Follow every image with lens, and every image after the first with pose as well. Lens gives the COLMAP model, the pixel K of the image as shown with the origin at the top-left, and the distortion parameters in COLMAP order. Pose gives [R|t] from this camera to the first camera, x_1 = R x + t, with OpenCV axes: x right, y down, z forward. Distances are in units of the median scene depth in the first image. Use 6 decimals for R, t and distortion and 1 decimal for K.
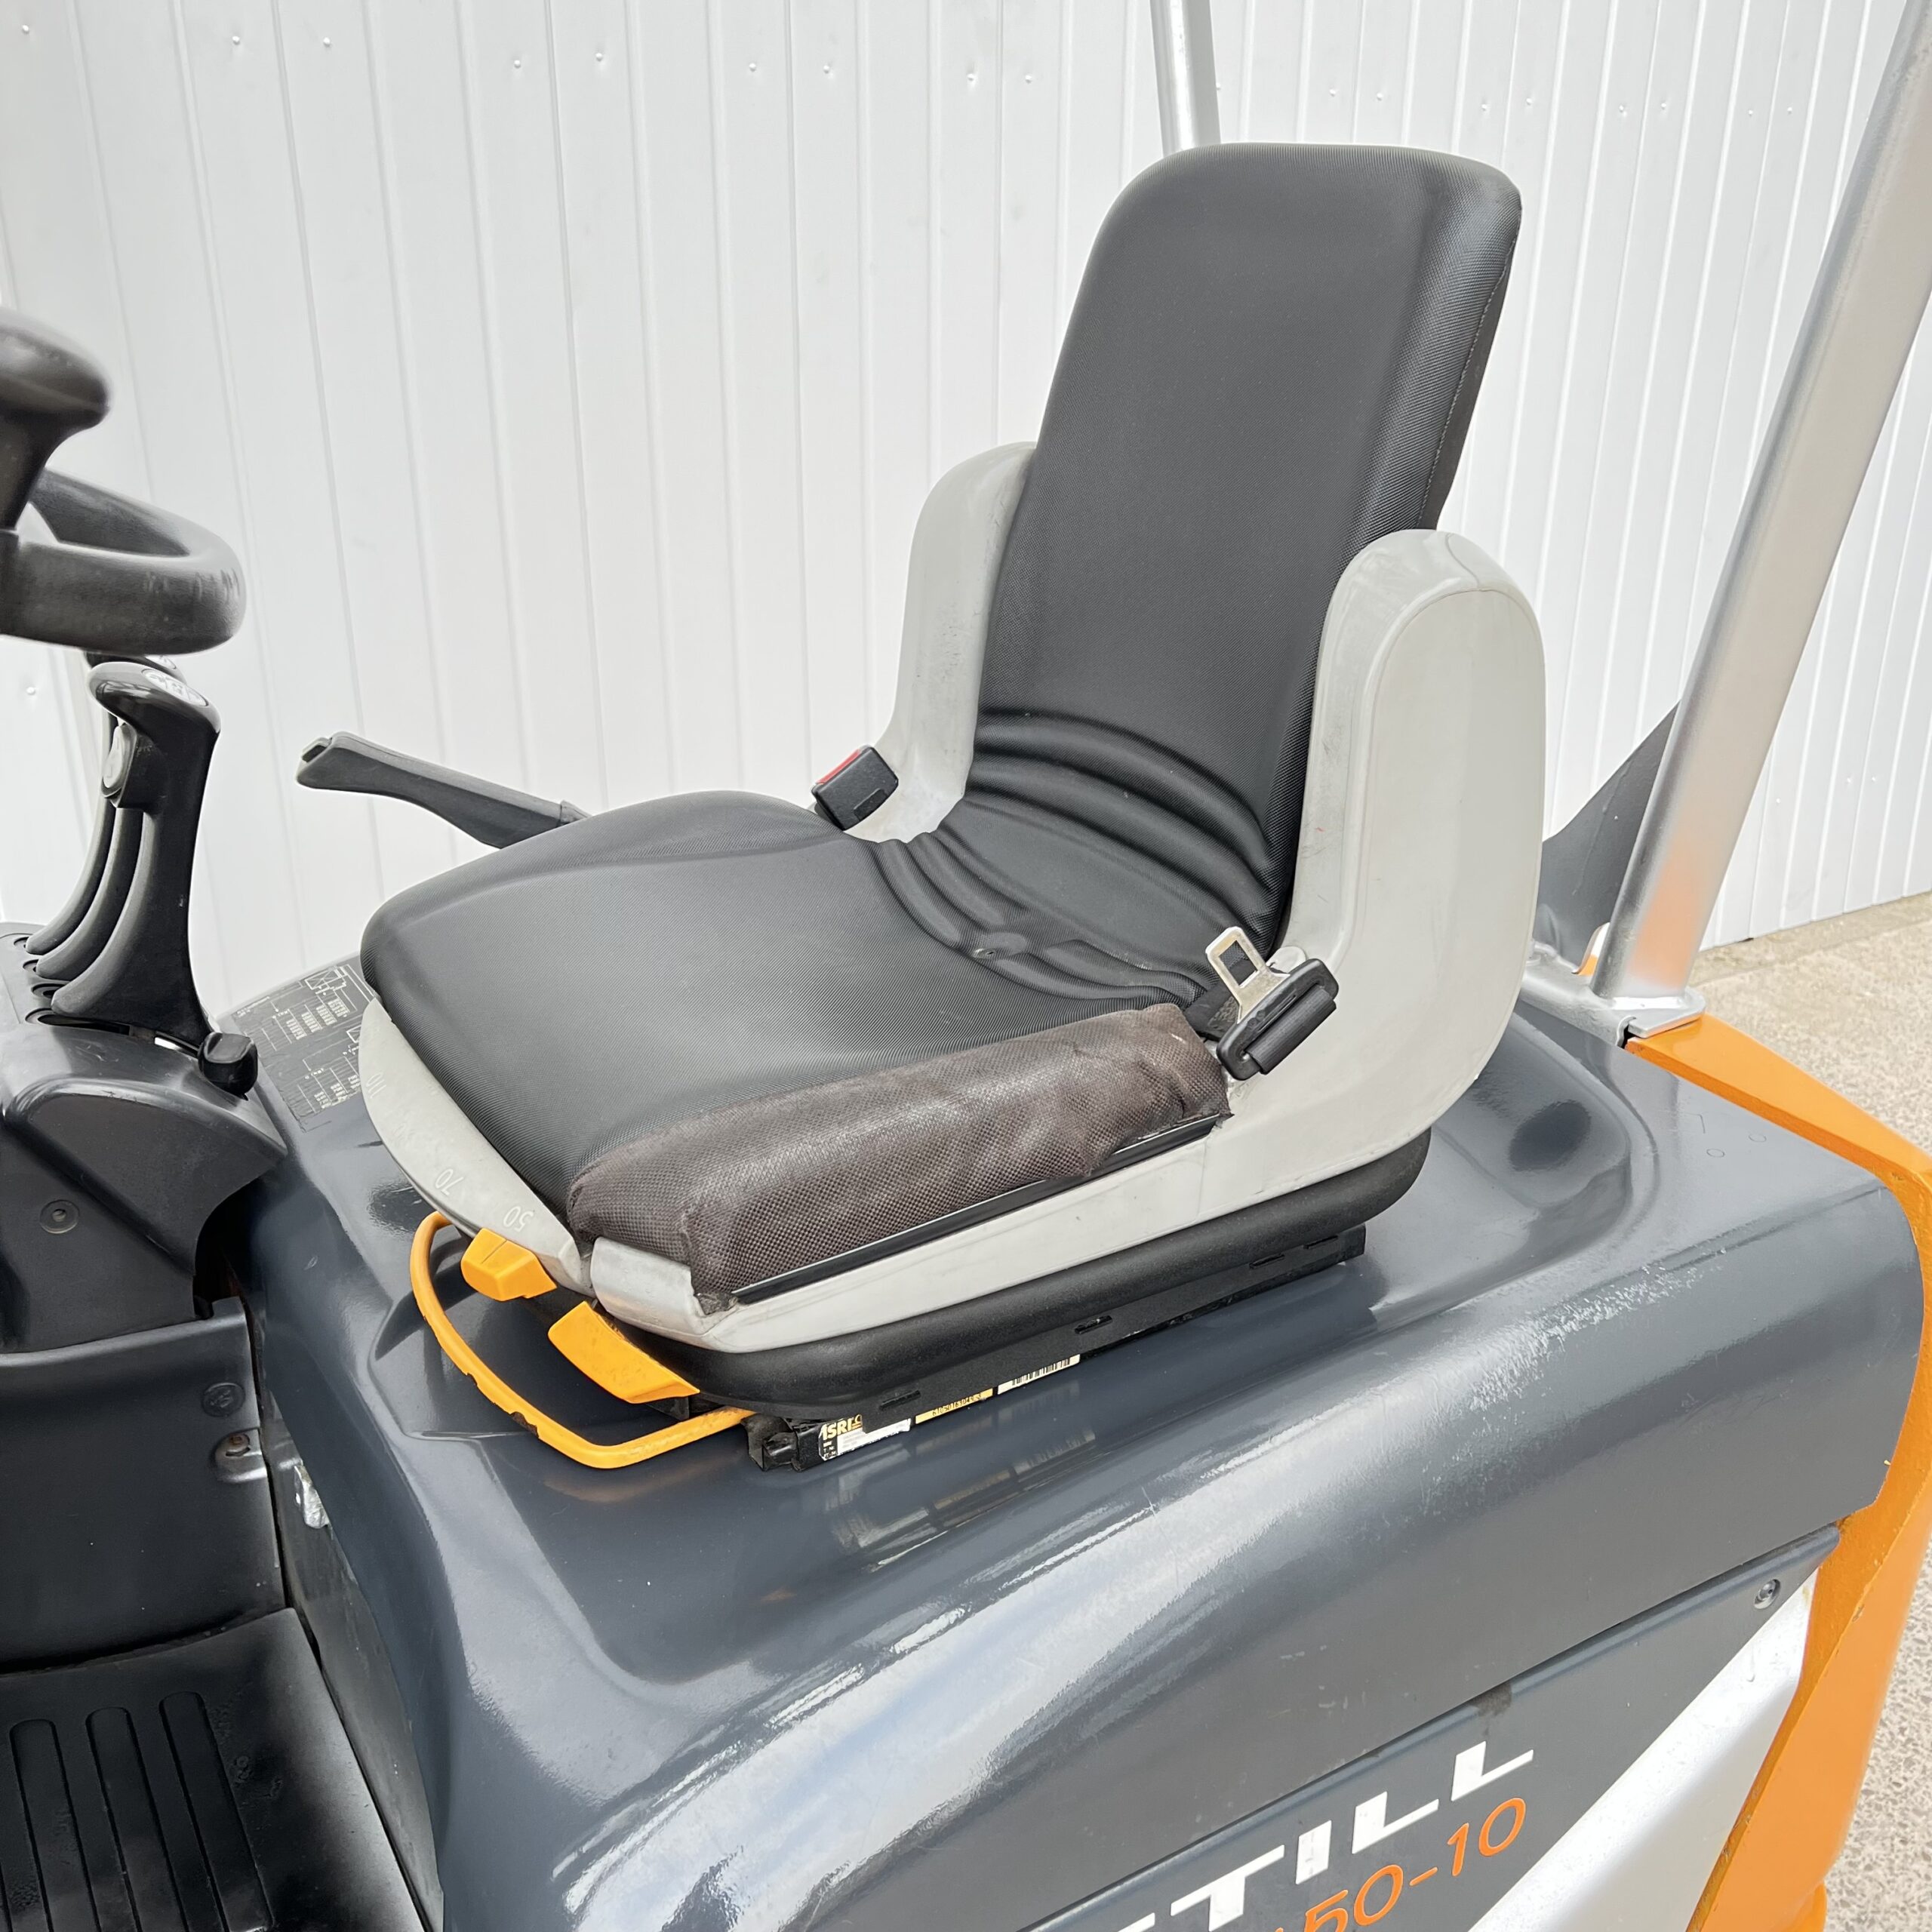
lens RADIAL K [[1924.8, 0, 969.4], [0, 1924.8, 973.2], [0, 0, 1]] dist [0.157638, -0.327468]
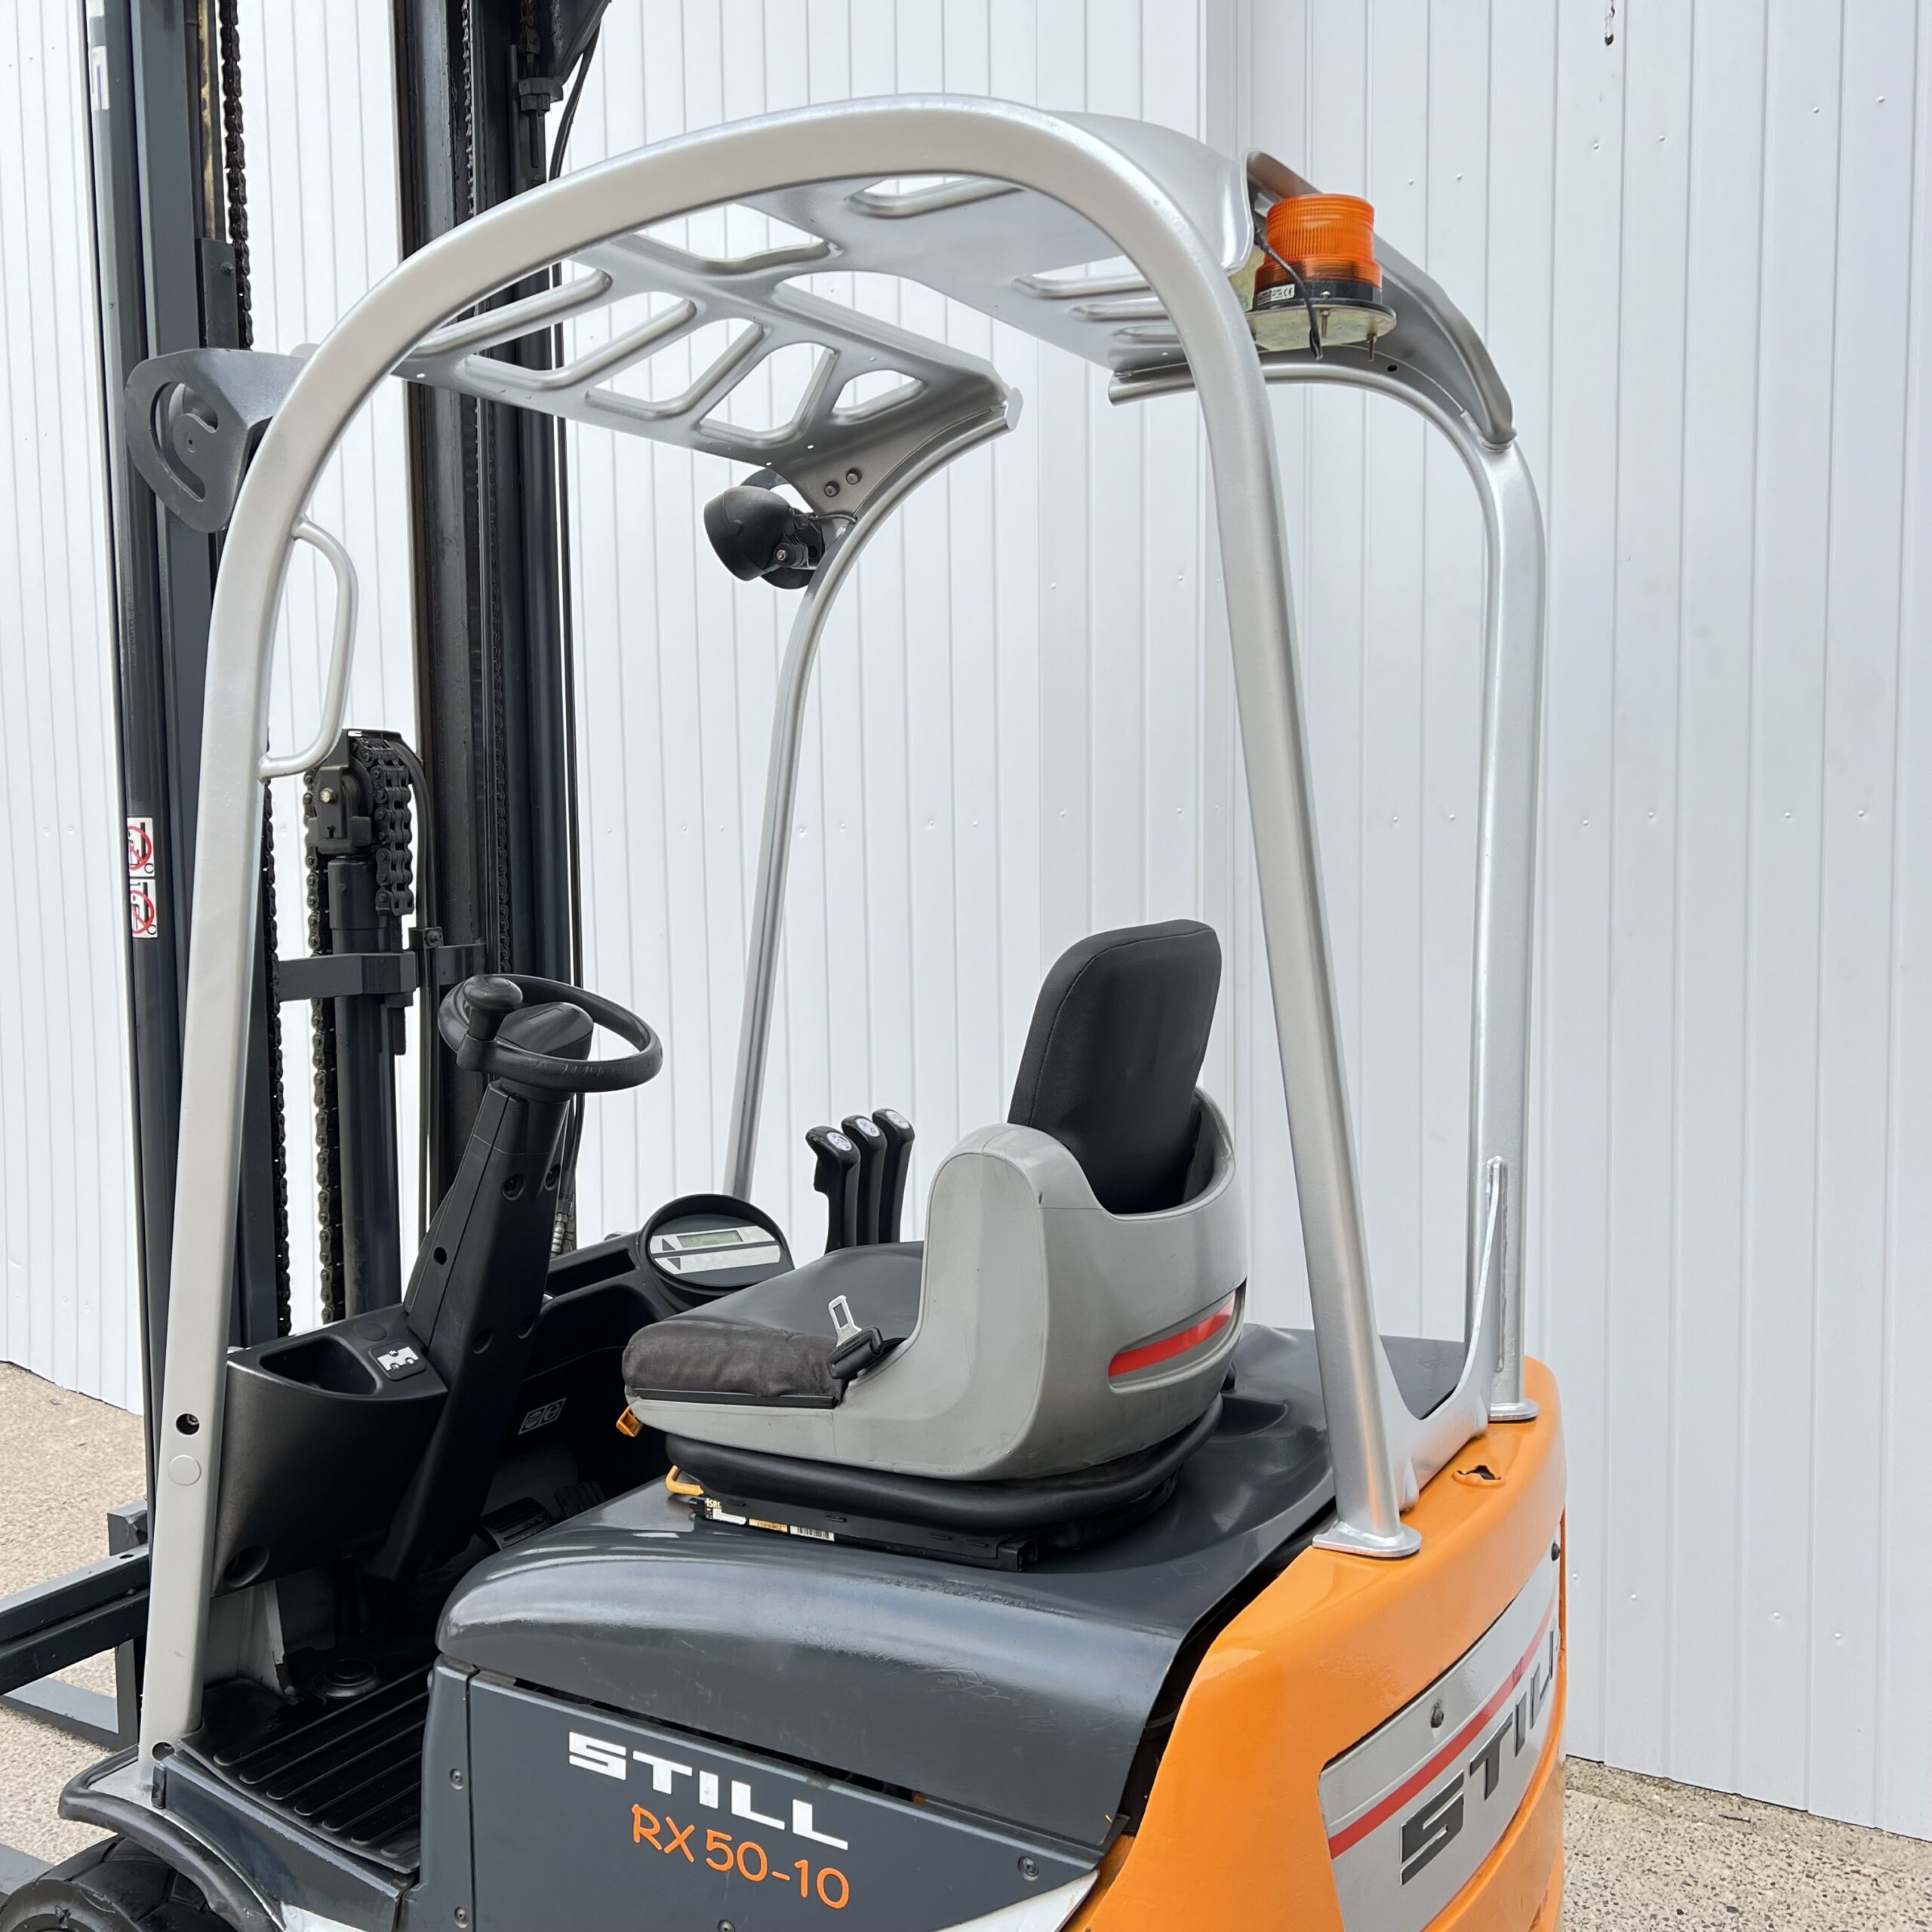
lens RADIAL K [[1910.6, 0, 966.0], [0, 1910.6, 966.0], [0, 0, 1]] dist [0.099800, -0.185642]
pose [[0.467751, 0.043862, -0.882772, 1.797681], [-0.314947, 0.941480, -0.120101, -0.137955], [0.825844, 0.334203, 0.454192, 0.101654]]
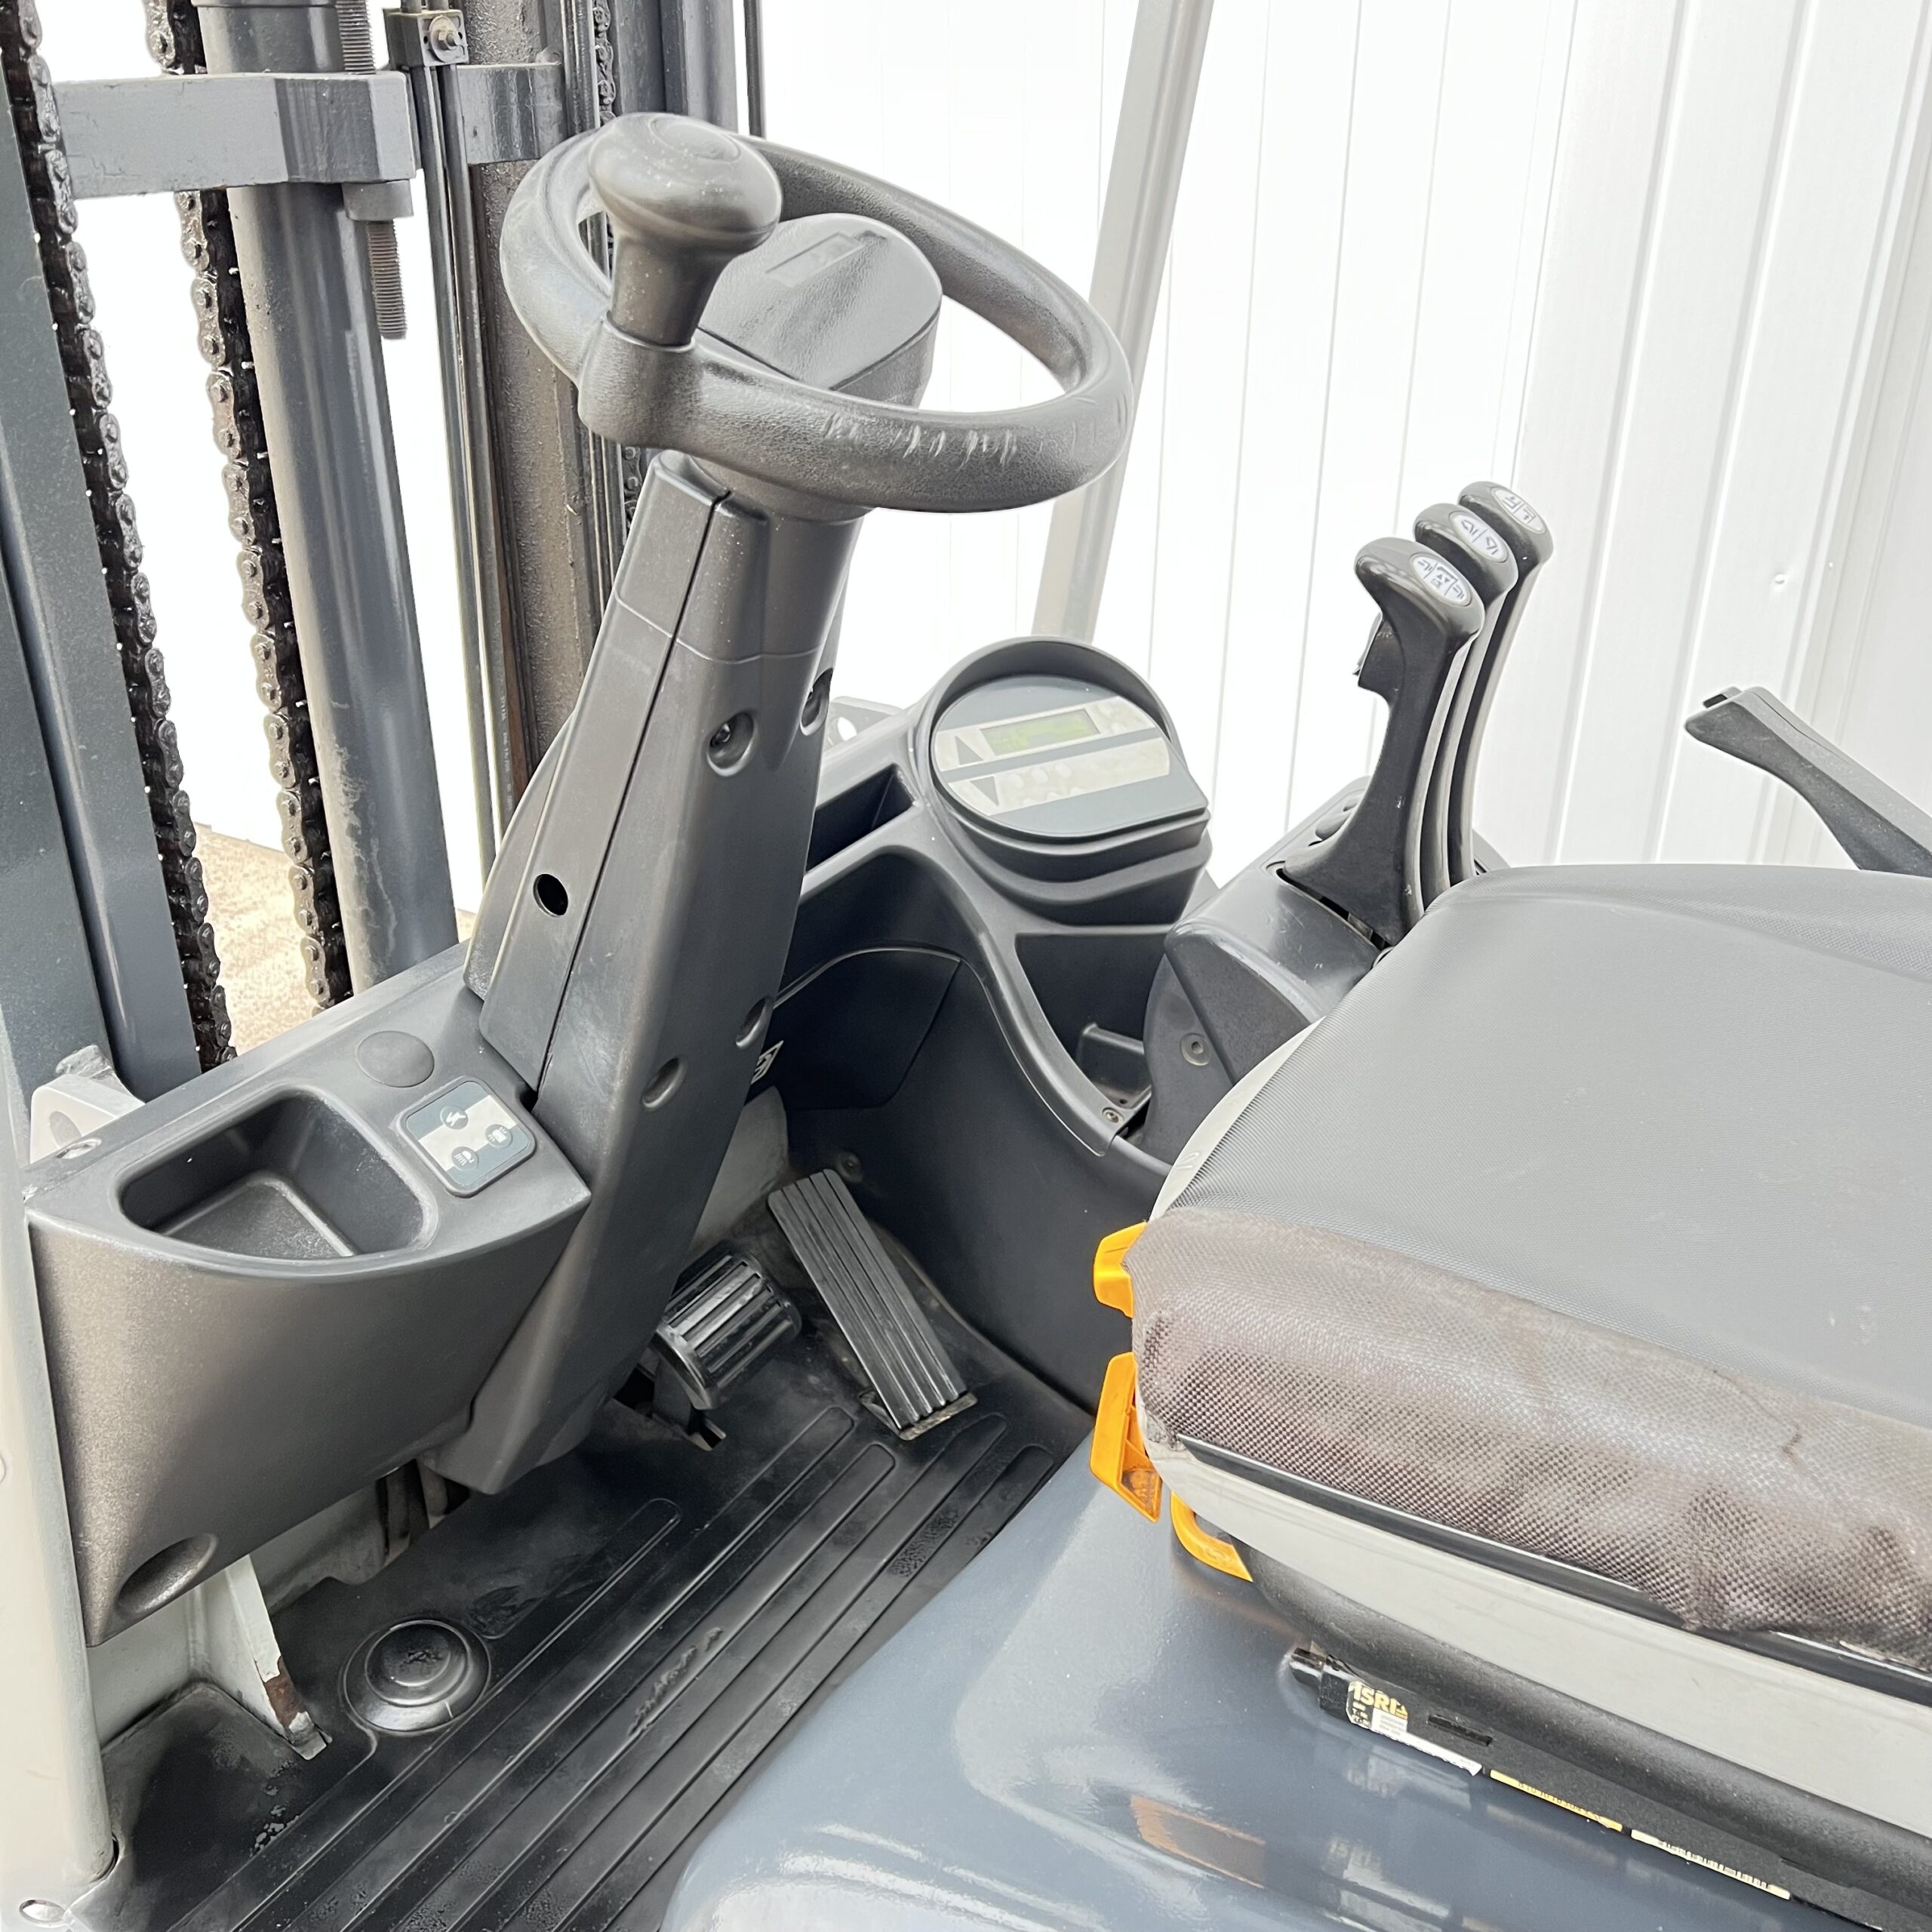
lens RADIAL K [[1933.7, 0, 947.0], [0, 1933.7, 987.2], [0, 0, 1]] dist [0.067541, -0.072782]
pose [[0.449354, 0.390041, -0.803710, 0.350921], [-0.331811, 0.908166, 0.255218, -0.150514], [0.829447, 0.151996, 0.537508, 0.405836]]
